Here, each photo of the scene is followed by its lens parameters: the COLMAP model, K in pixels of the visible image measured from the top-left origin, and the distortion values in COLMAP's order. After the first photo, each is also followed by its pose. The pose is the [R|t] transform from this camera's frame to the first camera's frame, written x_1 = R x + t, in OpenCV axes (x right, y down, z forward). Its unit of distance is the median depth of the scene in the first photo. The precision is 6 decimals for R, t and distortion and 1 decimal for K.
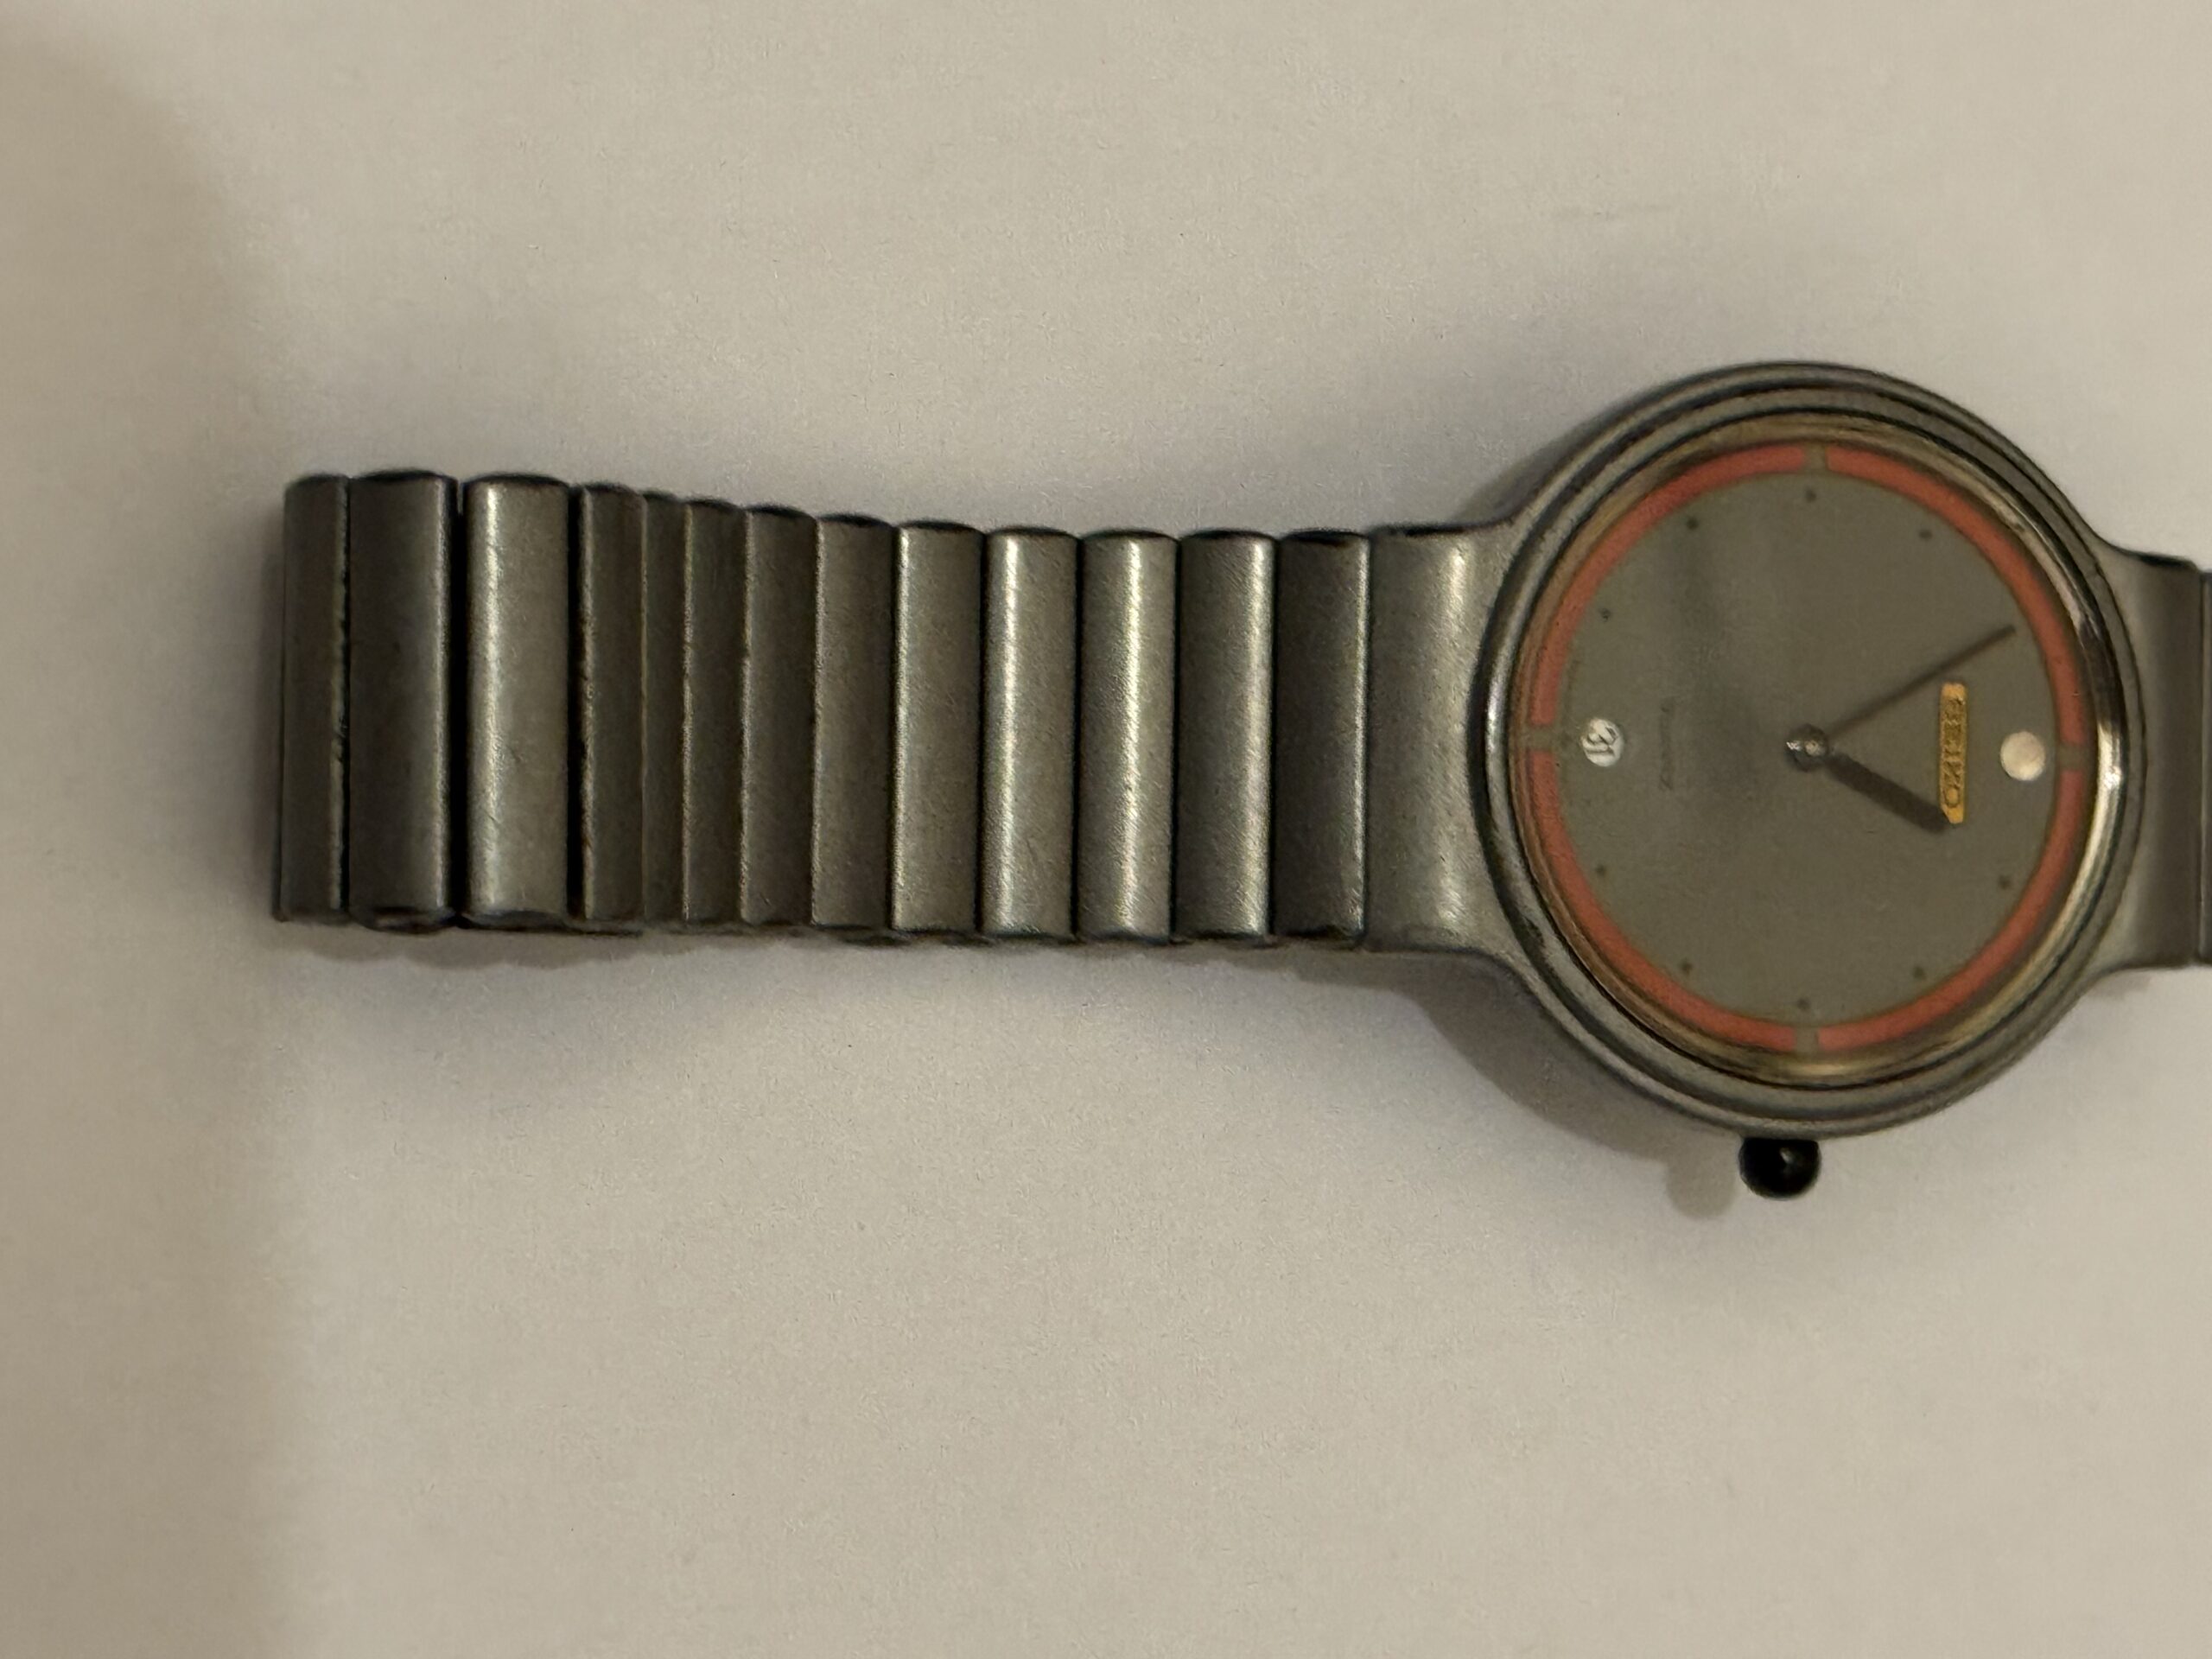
lens RADIAL K [[7060.5, 0, 1110.3], [0, 7060.5, 821.7], [0, 0, 1]] dist [0.149332, 0.000000]
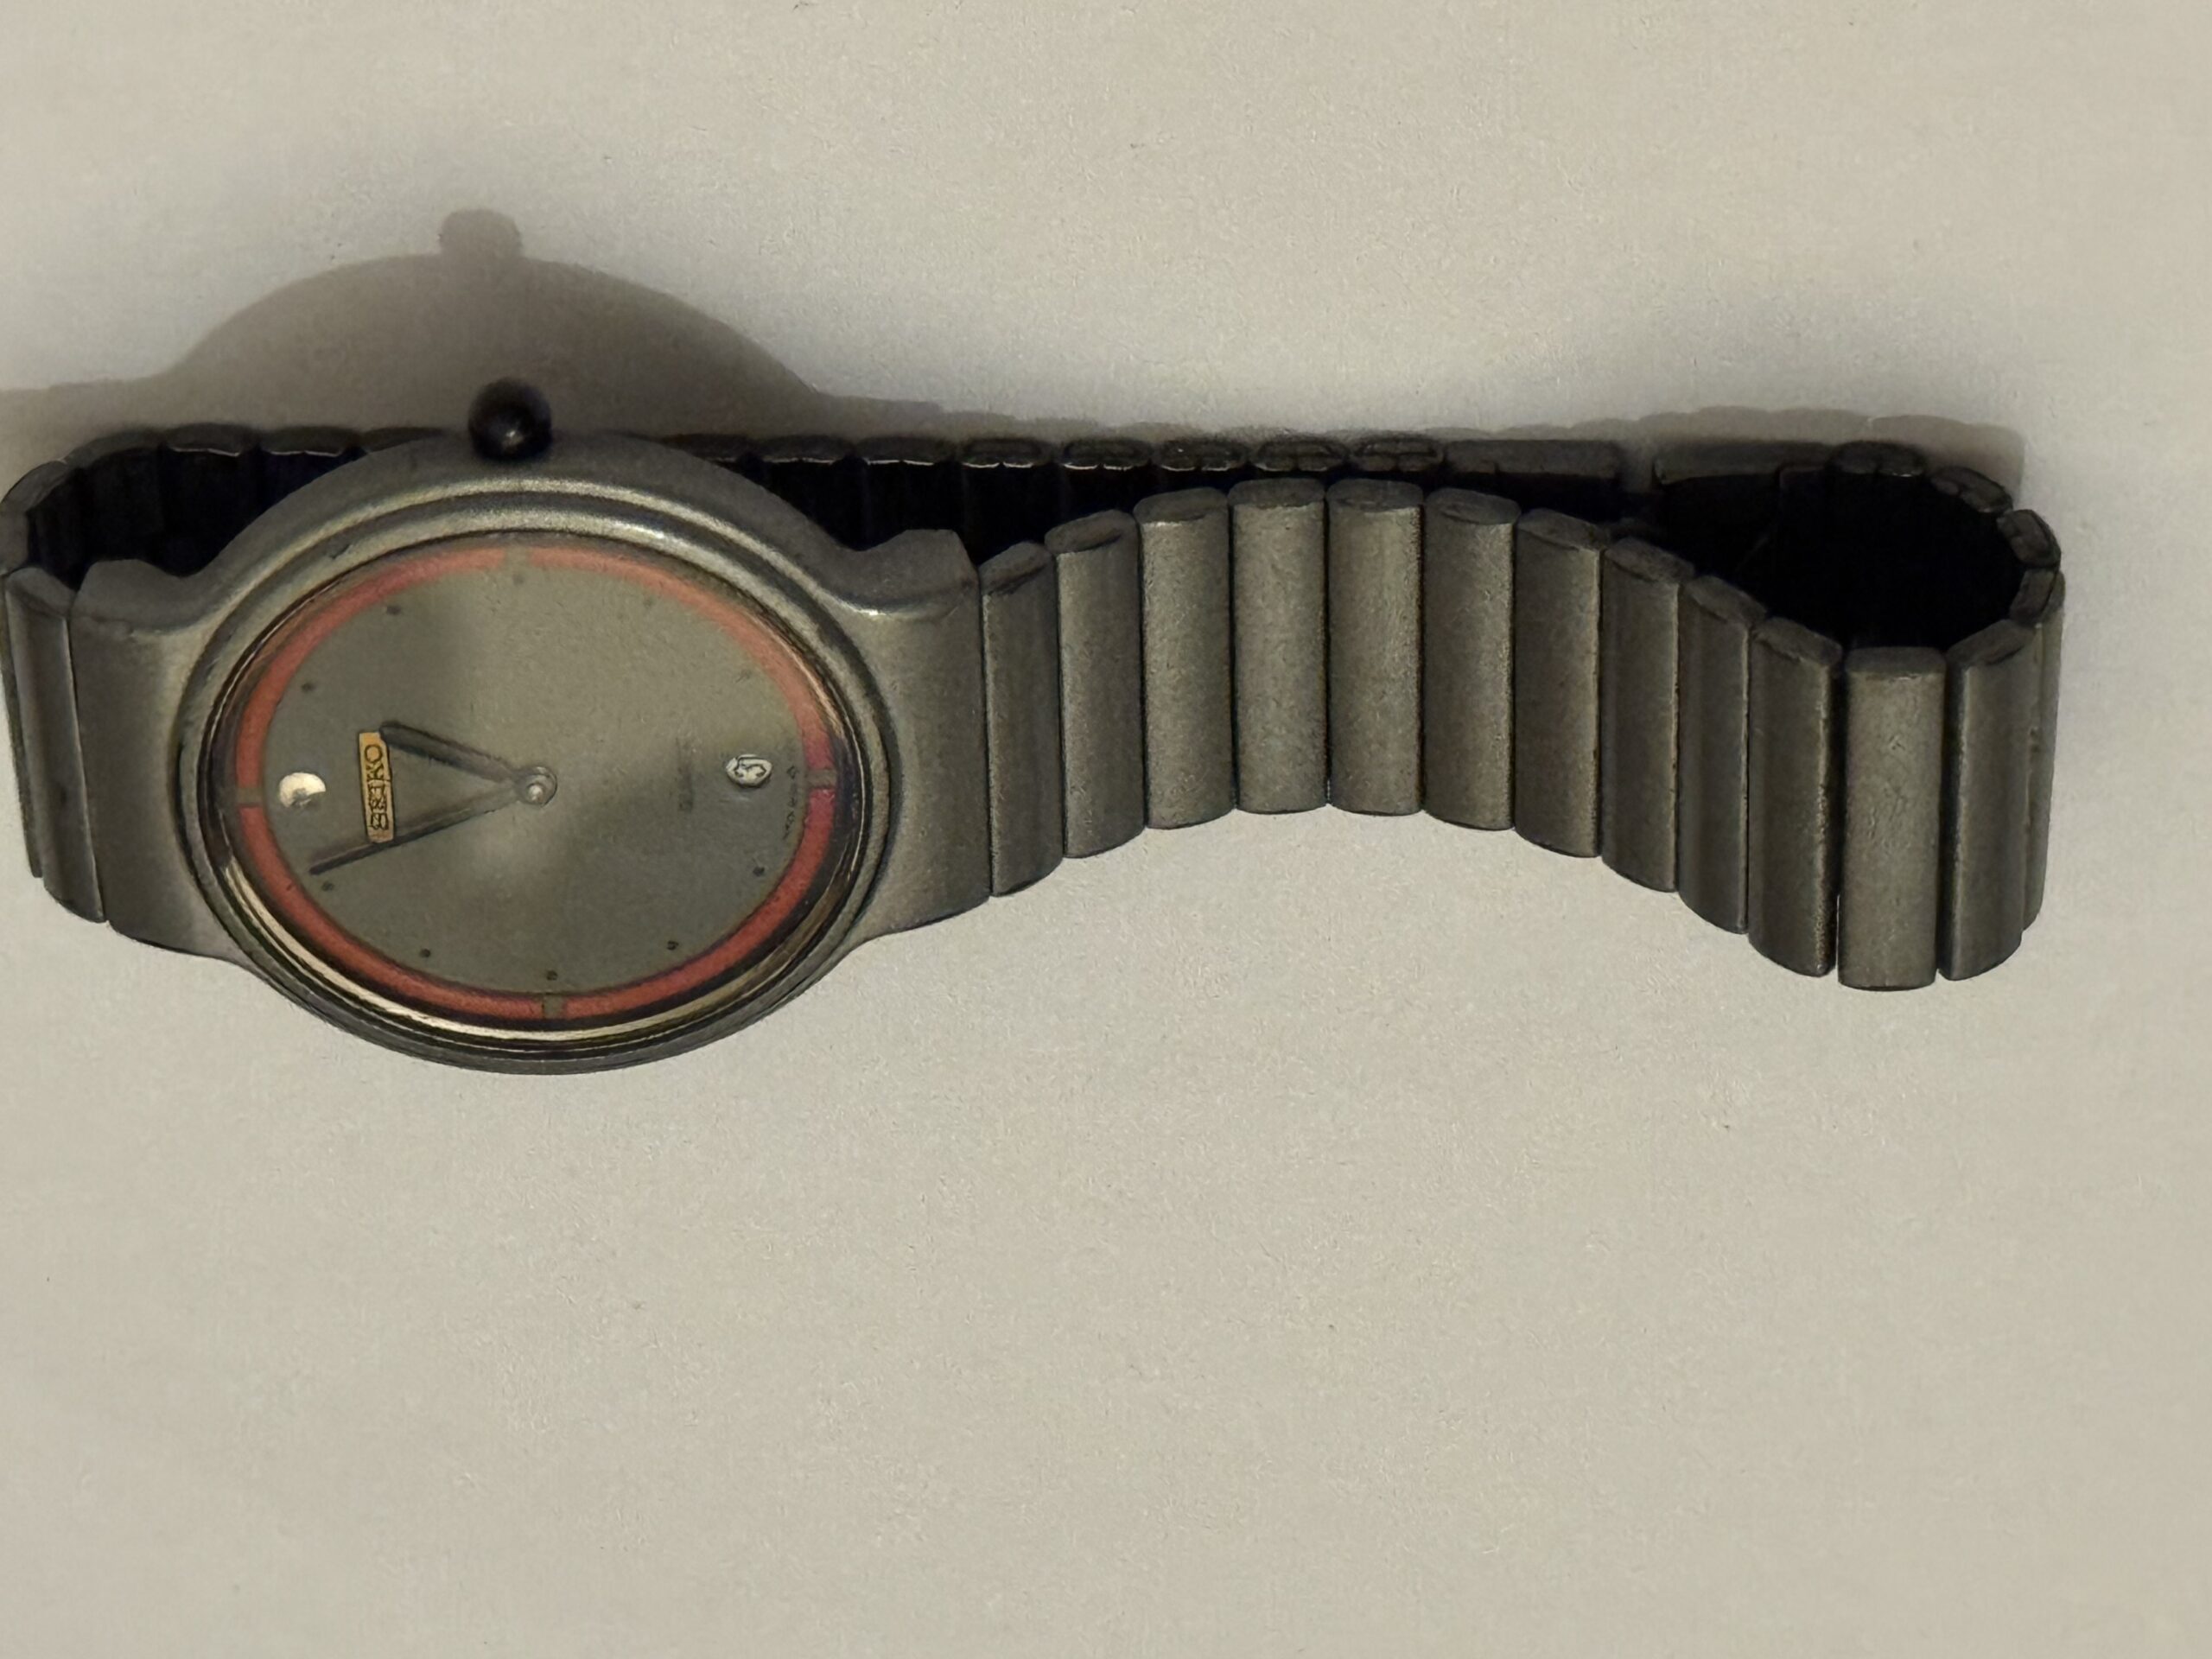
lens RADIAL K [[8130.1, 0, 1124.3], [0, 8130.1, 817.7], [0, 0, 1]] dist [0.086226, 0.000000]
pose [[-0.931803, 0.248599, -0.264467, 0.335055], [-0.046325, -0.804122, -0.592657, 0.685184], [-0.359997, -0.539988, 0.760799, 0.075523]]
